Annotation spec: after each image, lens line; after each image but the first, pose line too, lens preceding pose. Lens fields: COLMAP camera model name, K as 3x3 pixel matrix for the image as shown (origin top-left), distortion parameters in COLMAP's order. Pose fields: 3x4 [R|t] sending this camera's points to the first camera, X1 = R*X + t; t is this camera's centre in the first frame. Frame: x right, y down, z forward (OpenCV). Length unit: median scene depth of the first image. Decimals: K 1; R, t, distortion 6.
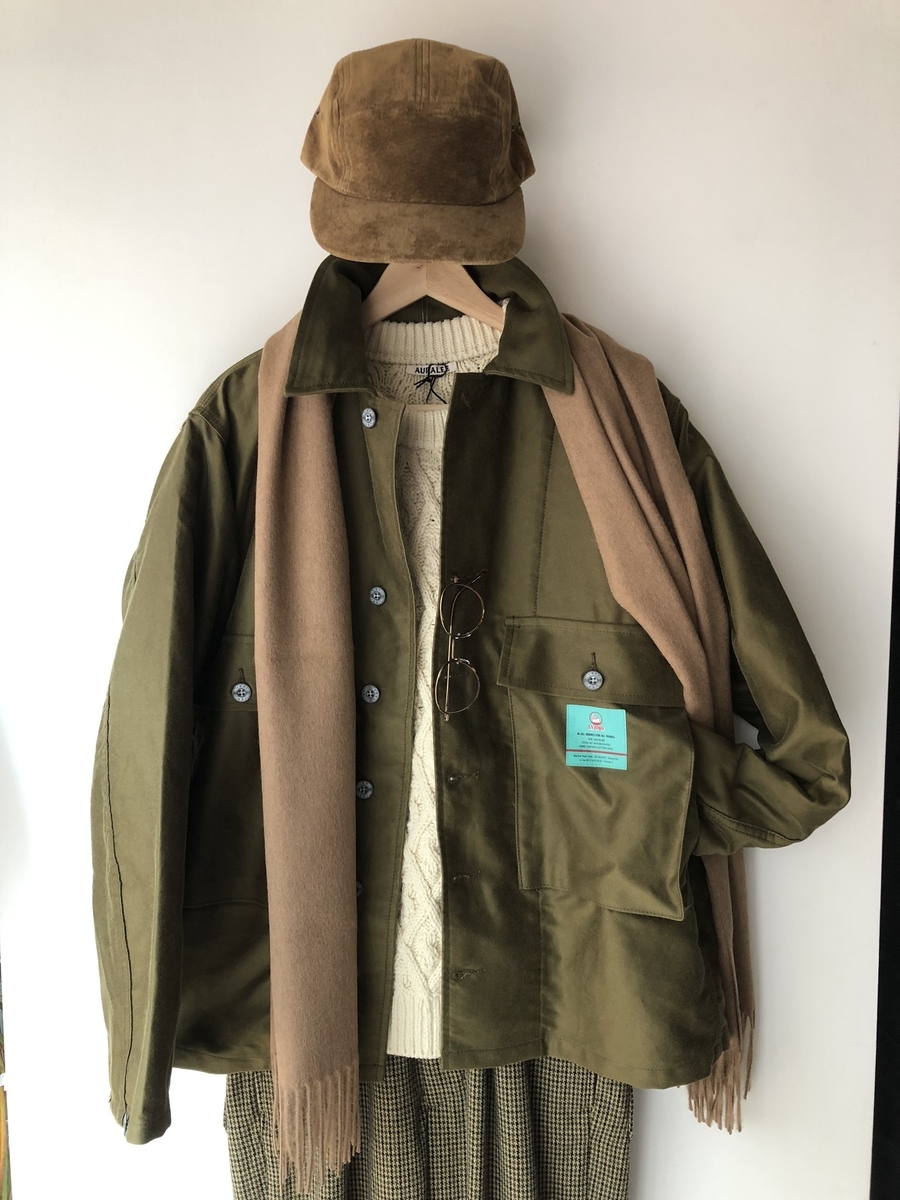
lens RADIAL K [[999.7, 0, 450.0], [0, 999.7, 600.0], [0, 0, 1]] dist [0.085378, -0.155458]
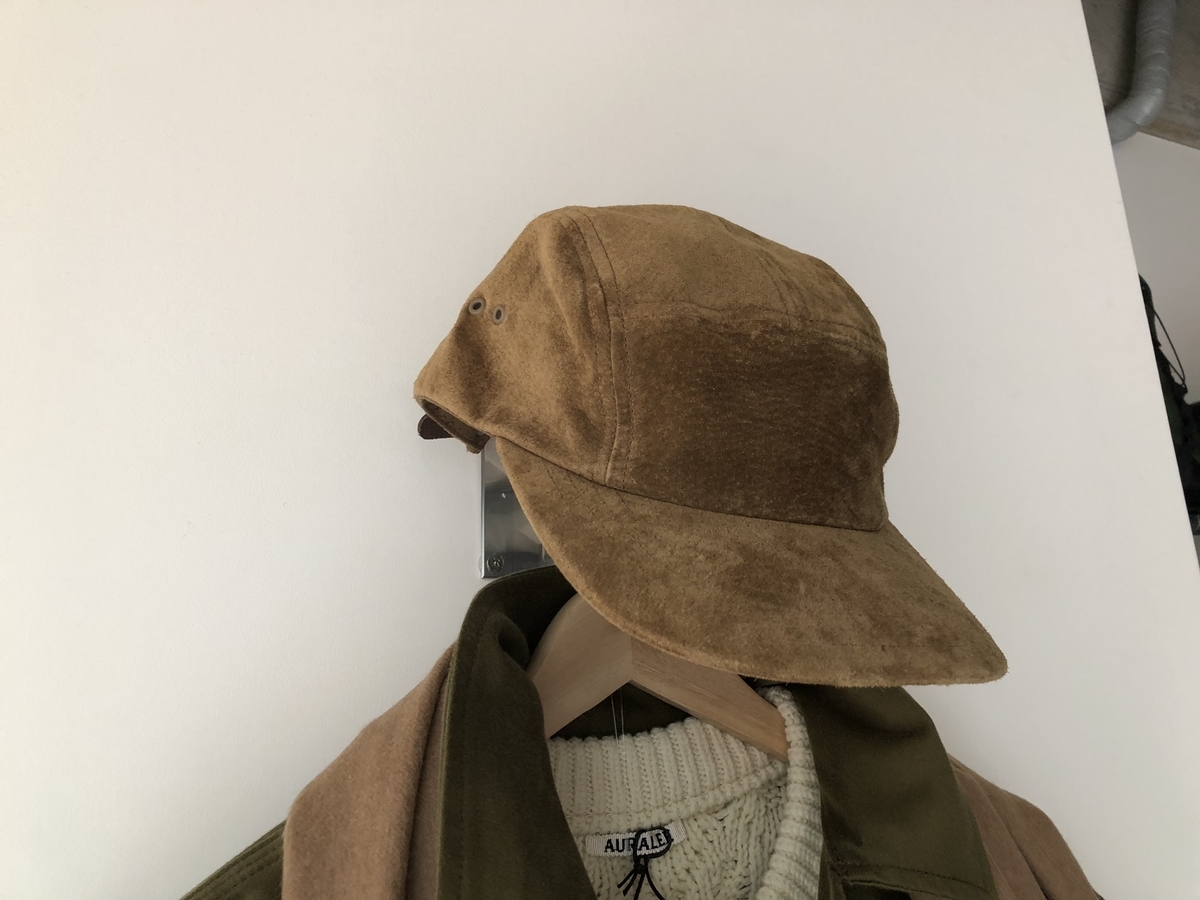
lens RADIAL K [[999.7, 0, 600.0], [0, 999.7, 450.0], [0, 0, 1]] dist [0.085378, -0.155458]
pose [[0.888770, 0.080218, 0.451280, -0.264510], [0.090116, 0.934768, -0.343639, -0.251083], [-0.449408, 0.346083, 0.823565, 0.600122]]
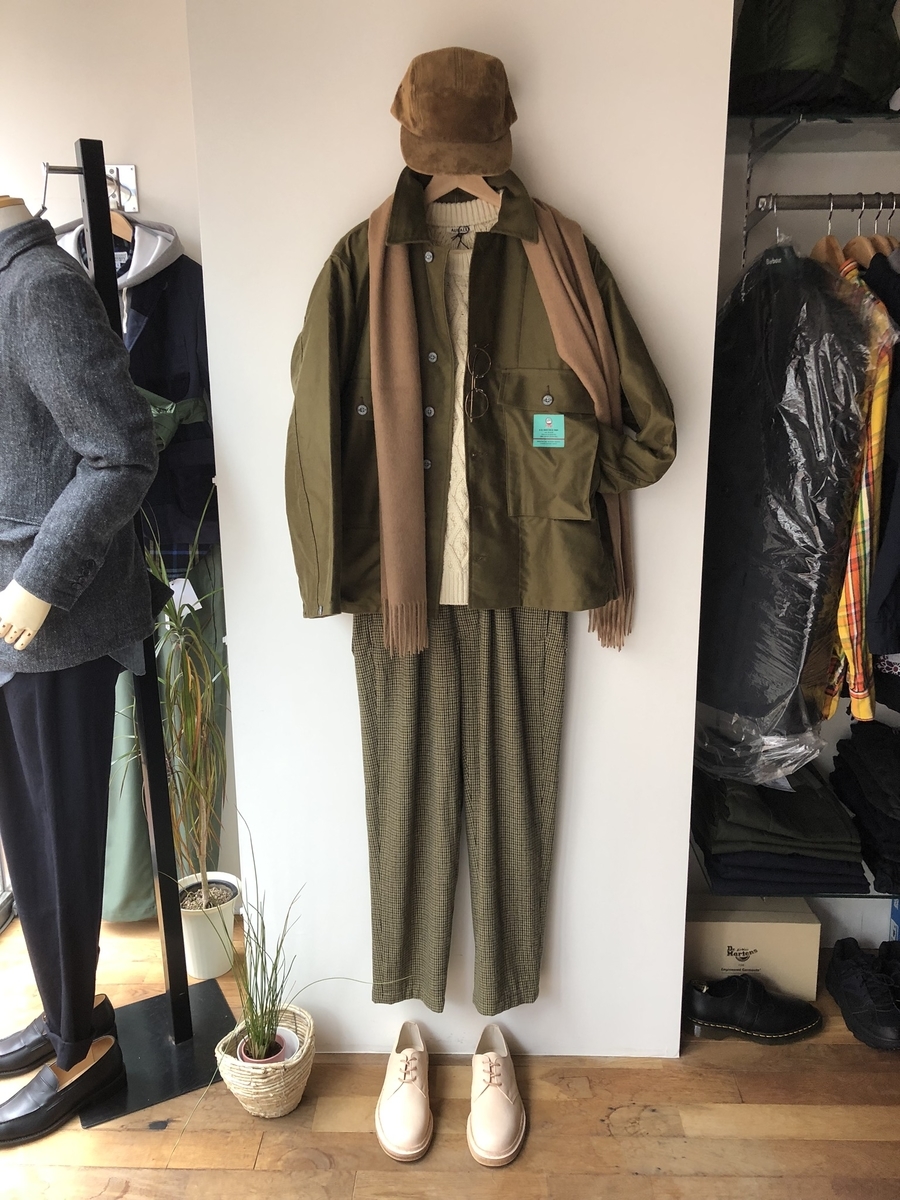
lens RADIAL K [[960.0, 0, 450.0], [0, 960.0, 600.0], [0, 0, 1]] dist [0.049910, -0.140704]
pose [[0.999879, -0.009921, 0.011980, -0.067641], [0.008046, 0.989028, 0.147508, 0.181359], [-0.013312, -0.147394, 0.988988, -0.851769]]
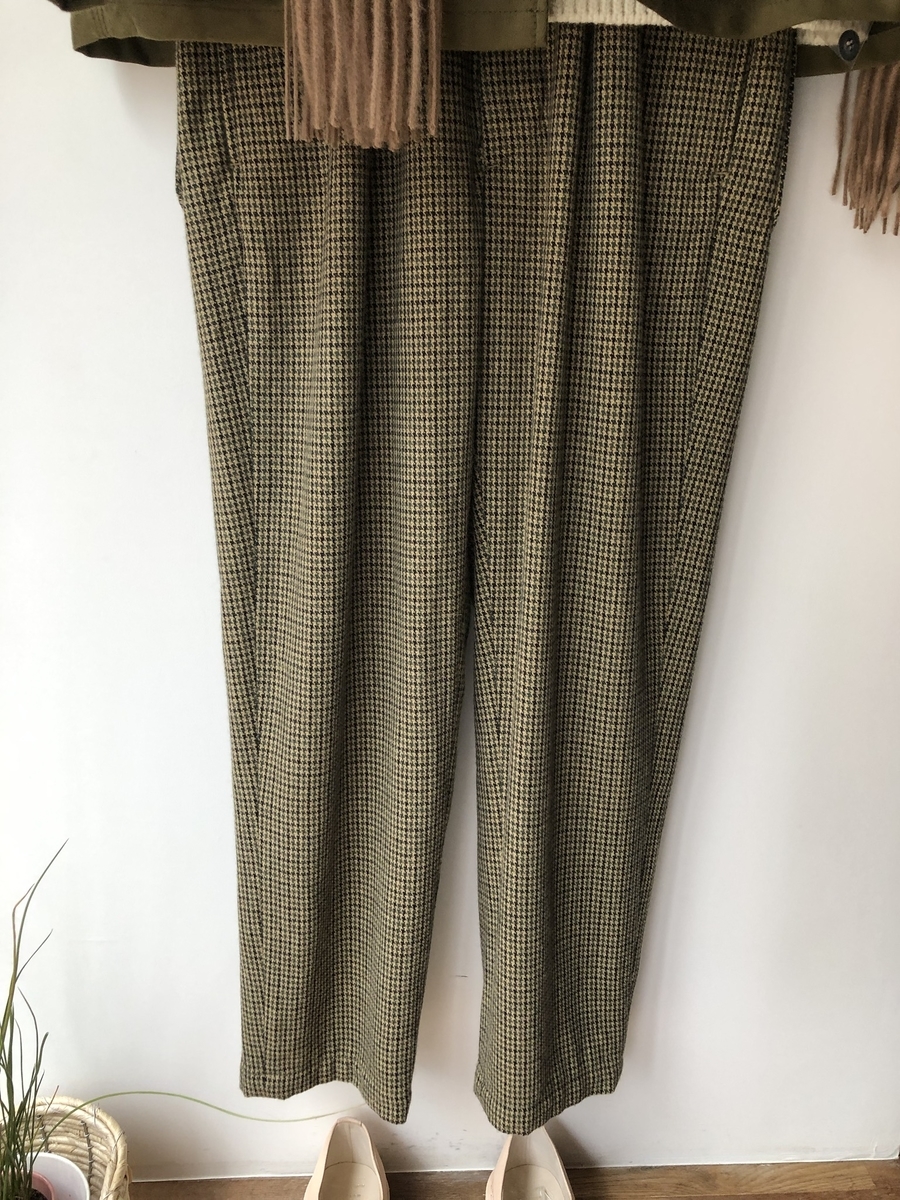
lens RADIAL K [[999.7, 0, 450.0], [0, 999.7, 600.0], [0, 0, 1]] dist [0.085378, -0.155458]
pose [[0.996431, 0.009280, 0.083896, -0.109272], [-0.030384, 0.966746, 0.253929, 0.674598], [-0.078749, -0.255572, 0.963578, 0.309962]]
